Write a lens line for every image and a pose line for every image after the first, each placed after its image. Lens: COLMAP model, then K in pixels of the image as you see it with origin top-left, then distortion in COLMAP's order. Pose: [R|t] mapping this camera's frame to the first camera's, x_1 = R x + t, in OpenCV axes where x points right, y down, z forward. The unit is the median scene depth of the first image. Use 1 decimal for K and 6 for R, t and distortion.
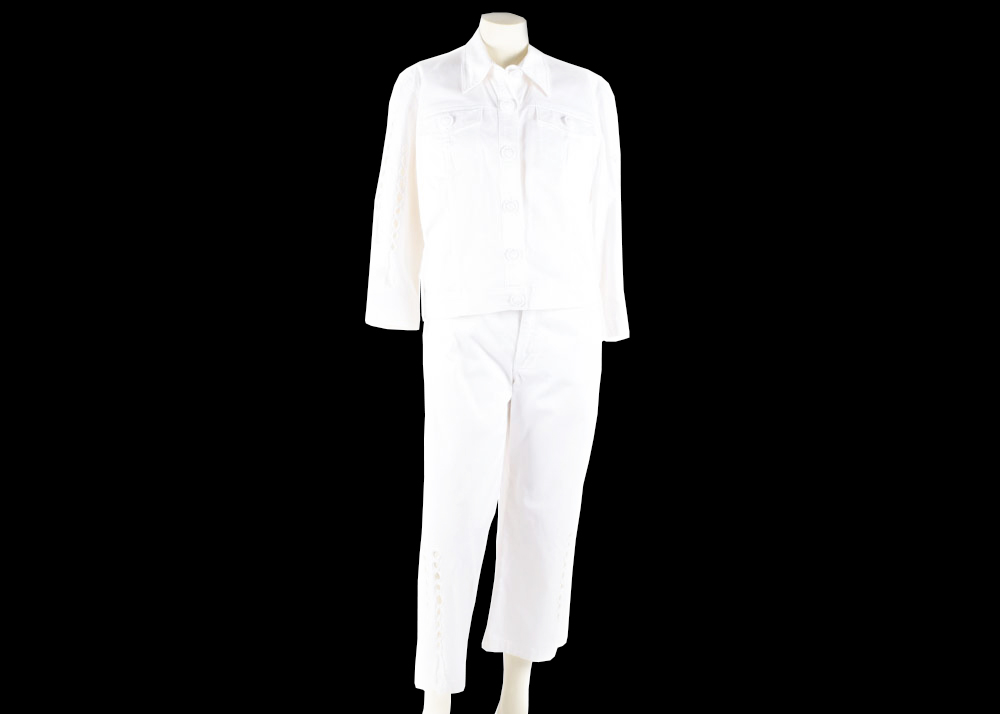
lens RADIAL K [[1261.6, 0, 501.5], [0, 1261.6, 358.3], [0, 0, 1]] dist [-0.024181, 0.000000]
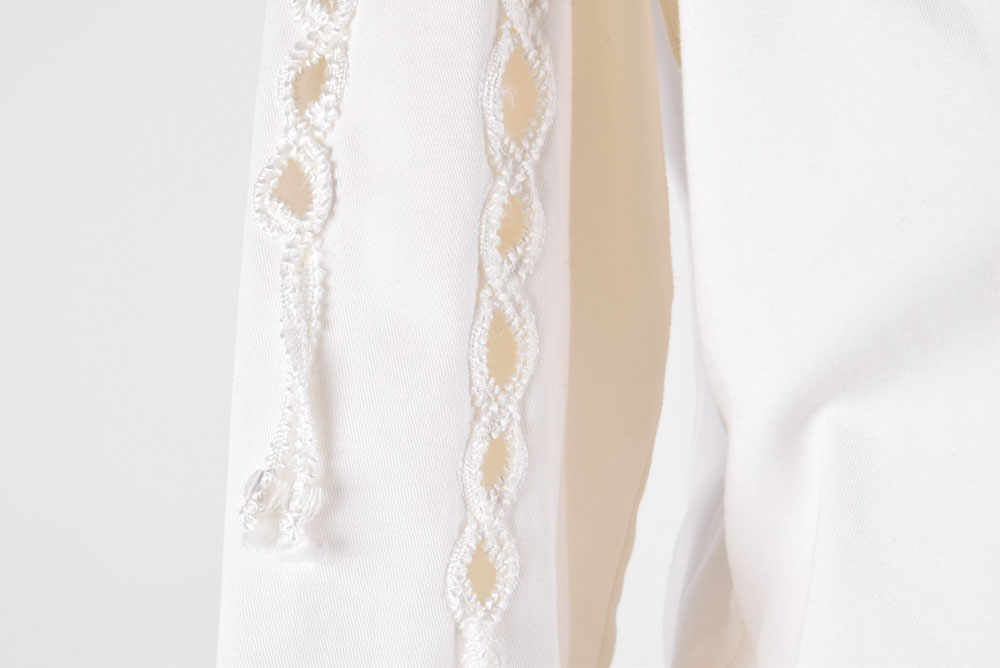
lens RADIAL K [[2070.1, 0, 501.2], [0, 2070.1, 330.8], [0, 0, 1]] dist [0.048804, 0.000000]
pose [[0.980246, -0.060495, 0.188304, -0.115818], [0.045593, 0.995549, 0.082489, -0.122448], [-0.192456, -0.072274, 0.978640, 0.833332]]
